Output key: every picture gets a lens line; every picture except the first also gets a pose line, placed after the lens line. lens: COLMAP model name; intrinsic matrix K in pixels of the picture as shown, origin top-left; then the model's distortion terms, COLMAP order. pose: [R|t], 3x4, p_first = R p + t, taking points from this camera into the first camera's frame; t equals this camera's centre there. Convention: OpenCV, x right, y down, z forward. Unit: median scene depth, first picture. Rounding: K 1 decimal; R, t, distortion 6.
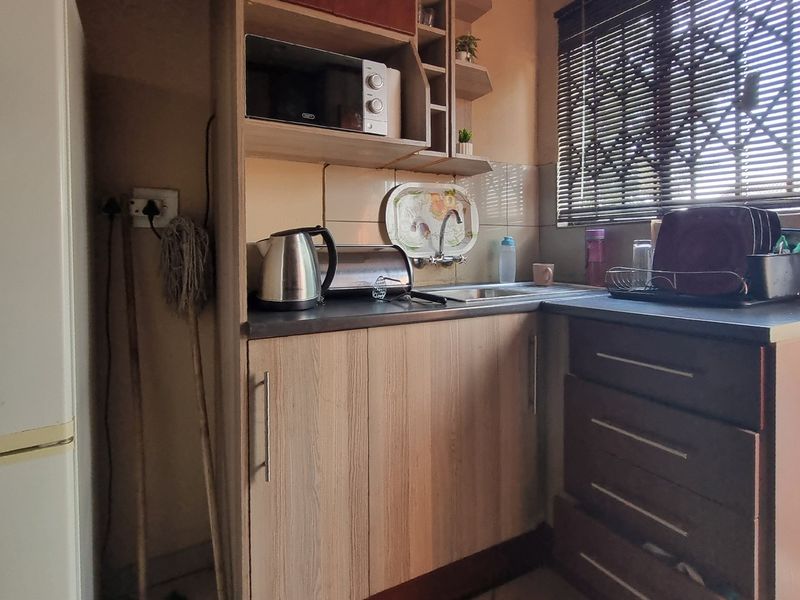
lens RADIAL K [[474.3, 0, 381.9], [0, 474.3, 252.3], [0, 0, 1]] dist [-0.001283, 0.000207]
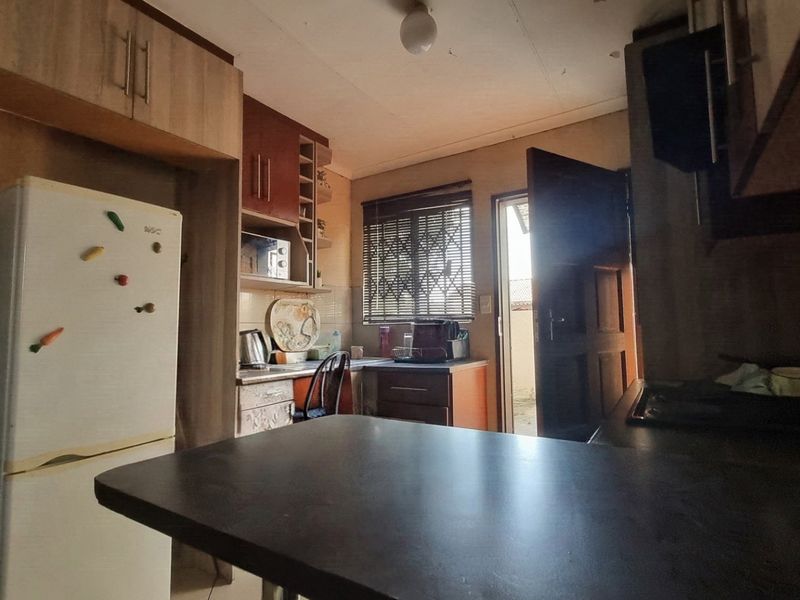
lens RADIAL K [[427.6, 0, 399.1], [0, 427.6, 300.3], [0, 0, 1]] dist [-0.001883, -0.000046]
pose [[0.879727, 0.029274, 0.474578, -0.295703], [0.010816, 0.996613, -0.081526, -0.015158], [-0.475357, 0.076854, 0.876430, -0.496353]]
